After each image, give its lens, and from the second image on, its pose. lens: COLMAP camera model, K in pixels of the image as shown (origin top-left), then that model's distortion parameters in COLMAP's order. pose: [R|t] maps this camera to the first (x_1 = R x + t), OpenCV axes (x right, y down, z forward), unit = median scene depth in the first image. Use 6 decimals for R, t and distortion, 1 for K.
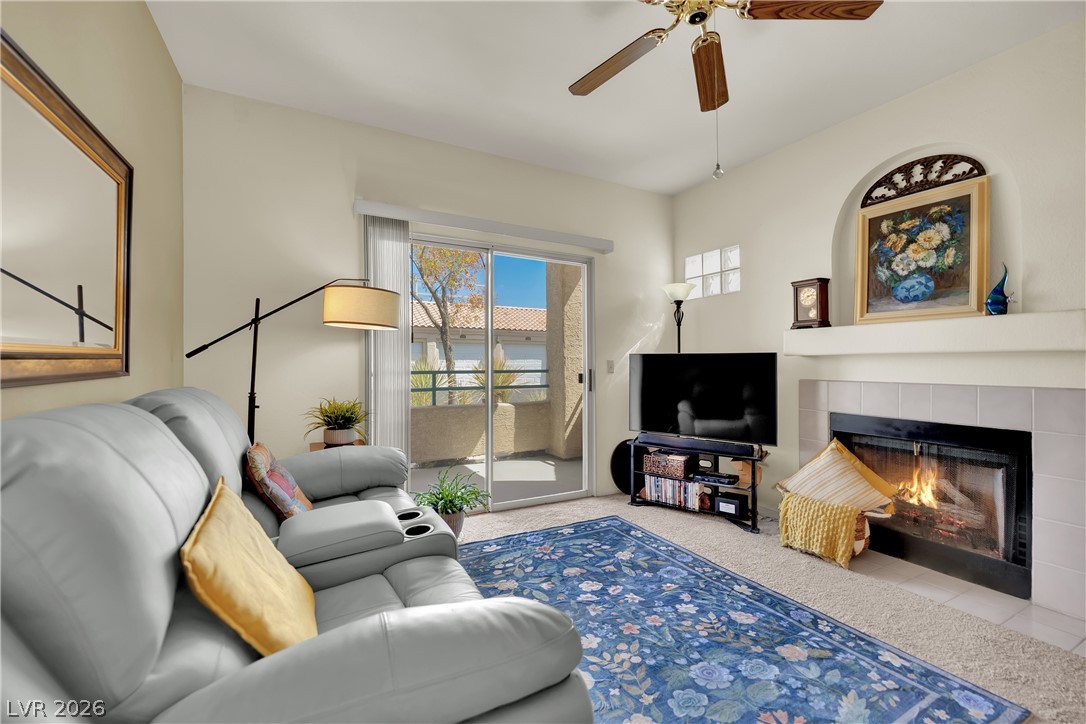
lens RADIAL K [[449.5, 0, 544.3], [0, 449.5, 359.6], [0, 0, 1]] dist [-0.019103, 0.000634]
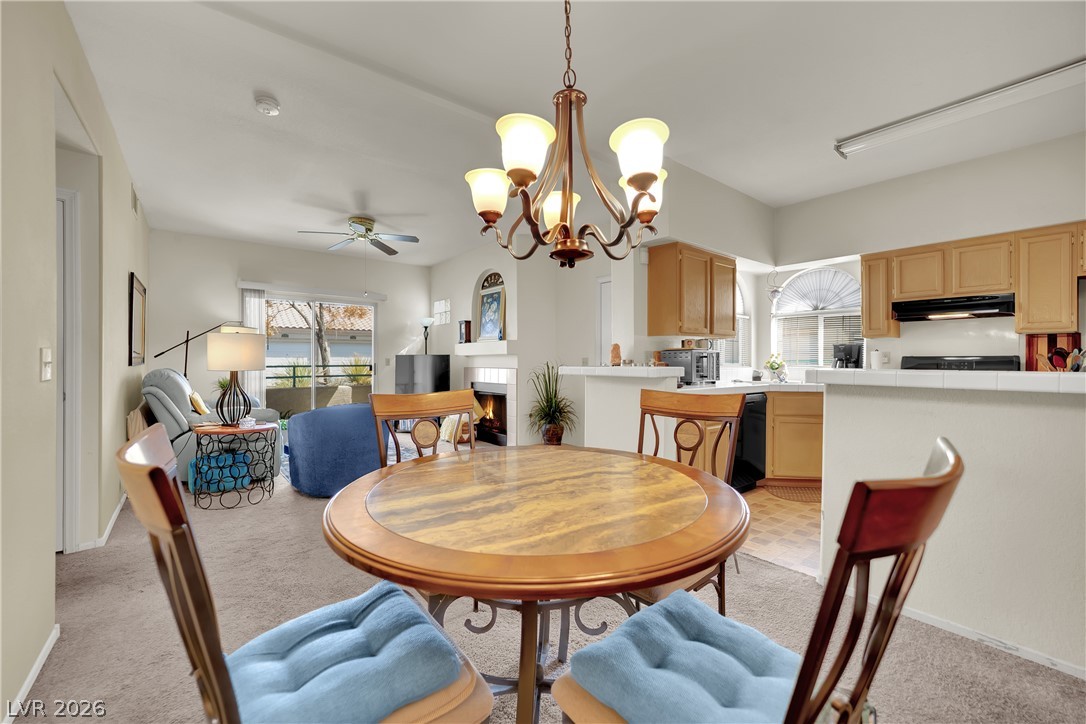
lens RADIAL K [[449.5, 0, 534.2], [0, 449.5, 360.0], [0, 0, 1]] dist [-0.019103, 0.000634]
pose [[0.986634, -0.006019, 0.162838, 0.671062], [0.004962, 0.999964, 0.006902, -0.002904], [-0.162874, -0.006002, 0.986629, -1.411942]]
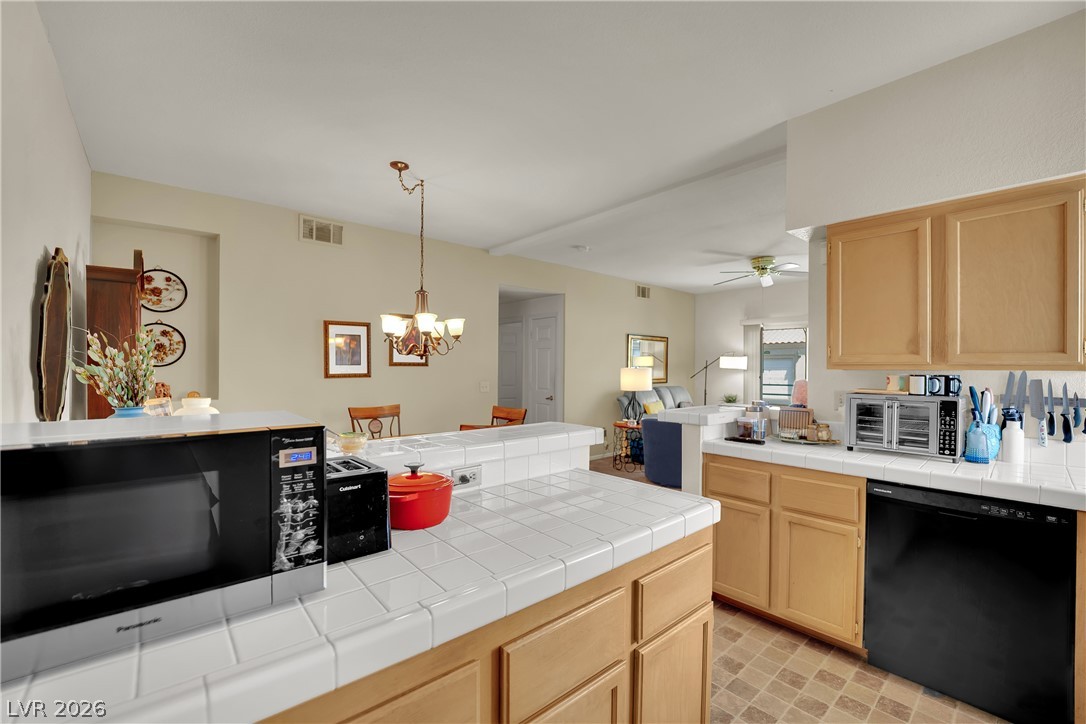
lens RADIAL K [[449.5, 0, 541.1], [0, 449.5, 368.3], [0, 0, 1]] dist [-0.019103, 0.000634]
pose [[0.237647, -0.001043, -0.971351, 2.094252], [-0.000947, 0.999999, -0.001305, -0.068279], [0.971351, 0.001230, 0.237645, -0.868777]]
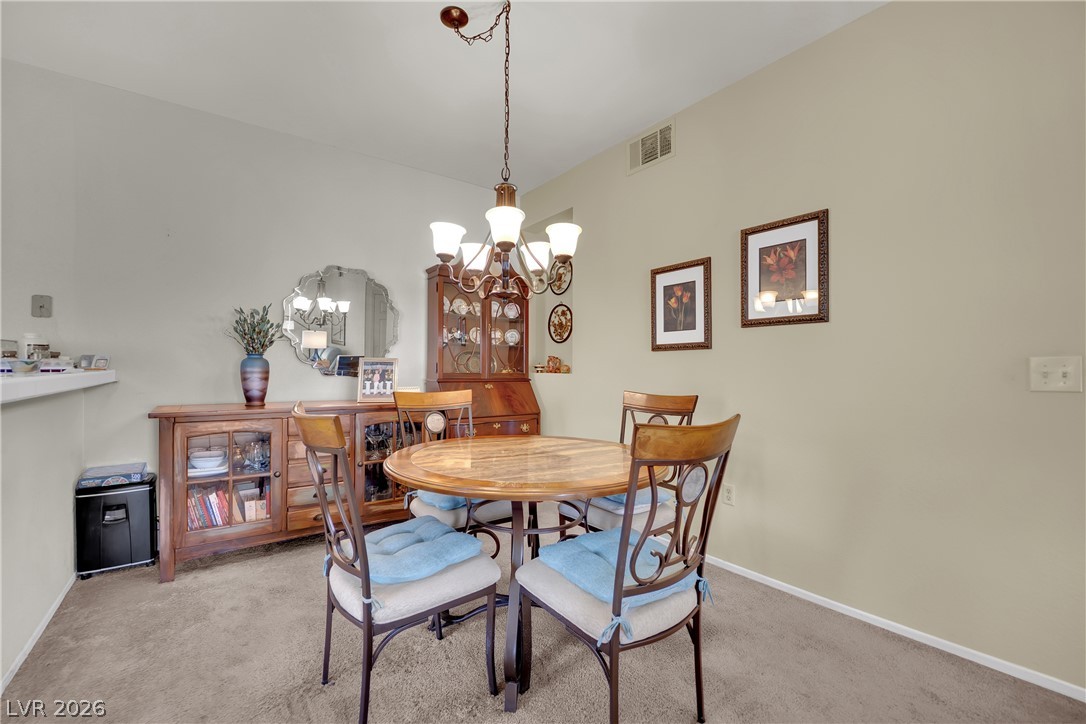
lens RADIAL K [[449.5, 0, 540.9], [0, 449.5, 372.6], [0, 0, 1]] dist [-0.019103, 0.000634]
pose [[-0.989189, -0.009719, -0.146326, 0.824357], [-0.011675, 0.999853, 0.012518, 0.009434], [0.146183, 0.014091, -0.989157, -0.153290]]
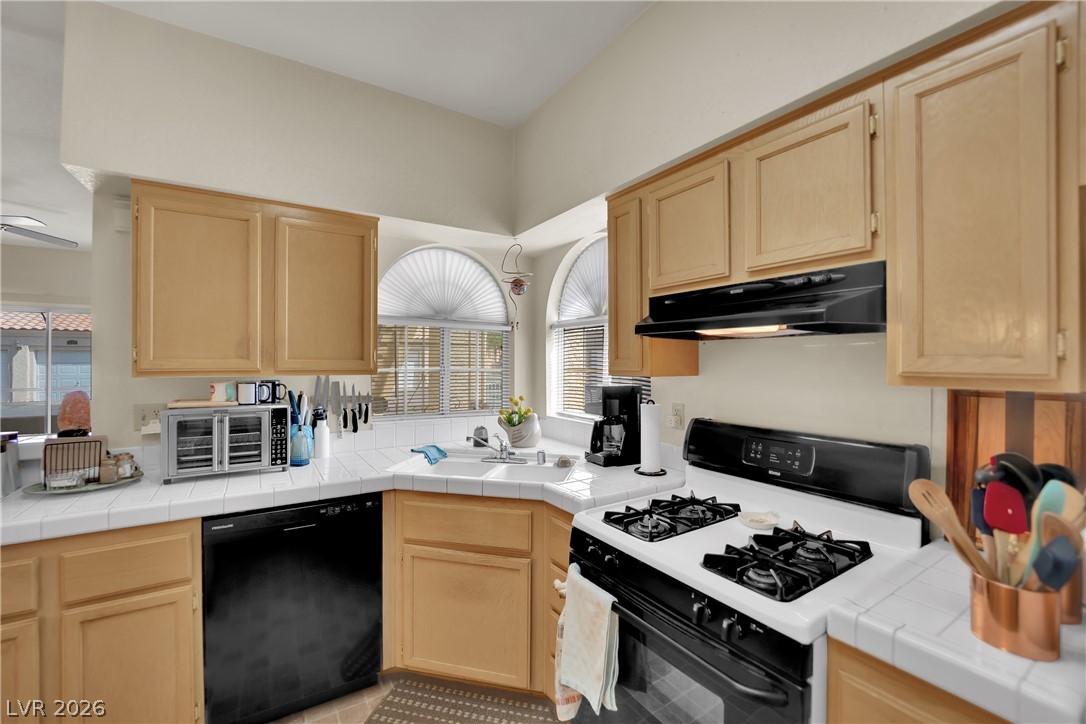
lens RADIAL K [[449.5, 0, 531.0], [0, 449.5, 360.7], [0, 0, 1]] dist [-0.019103, 0.000634]
pose [[0.997584, -0.005010, 0.069284, 1.888638], [0.004809, 0.999984, 0.003068, -0.092764], [-0.069298, -0.002727, 0.997592, -0.773886]]
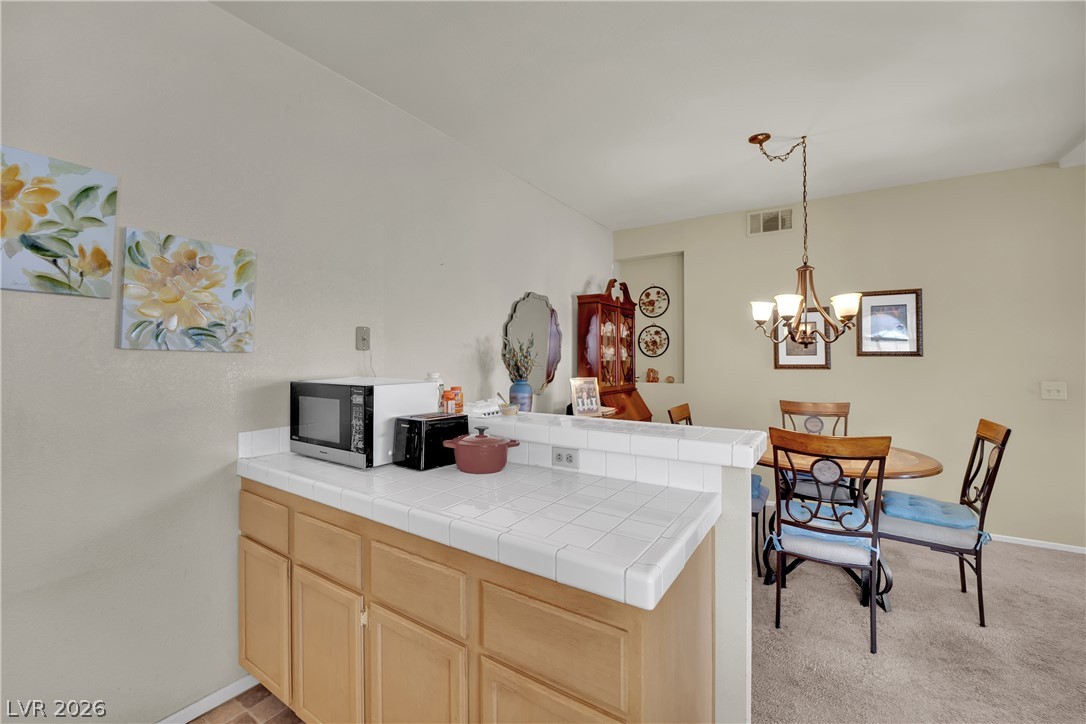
lens RADIAL K [[449.5, 0, 539.4], [0, 449.5, 351.5], [0, 0, 1]] dist [-0.019103, 0.000634]
pose [[-0.873329, -0.011447, -0.486996, 1.846894], [-0.005201, 0.999886, -0.014174, -0.068689], [0.487102, -0.009846, -0.873289, -0.277723]]
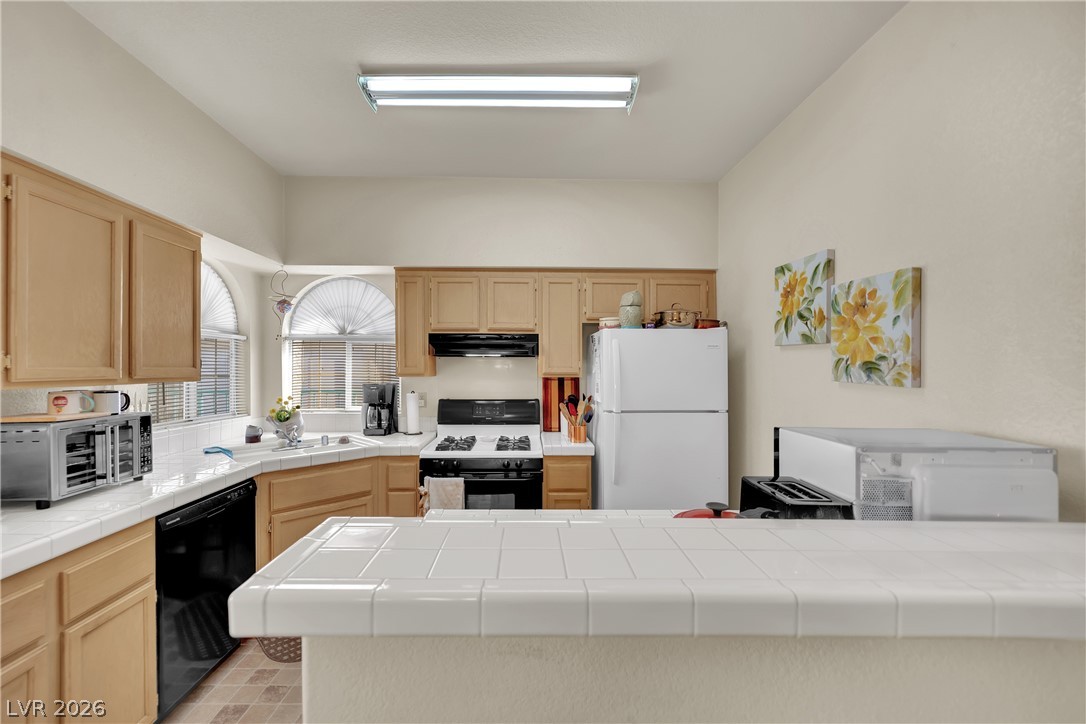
lens RADIAL K [[449.5, 0, 540.2], [0, 449.5, 368.0], [0, 0, 1]] dist [-0.019103, 0.000634]
pose [[0.438576, -0.008347, 0.898655, 1.158768], [-0.004199, 0.999927, 0.011337, -0.104731], [-0.898684, -0.008745, 0.438509, -0.920963]]
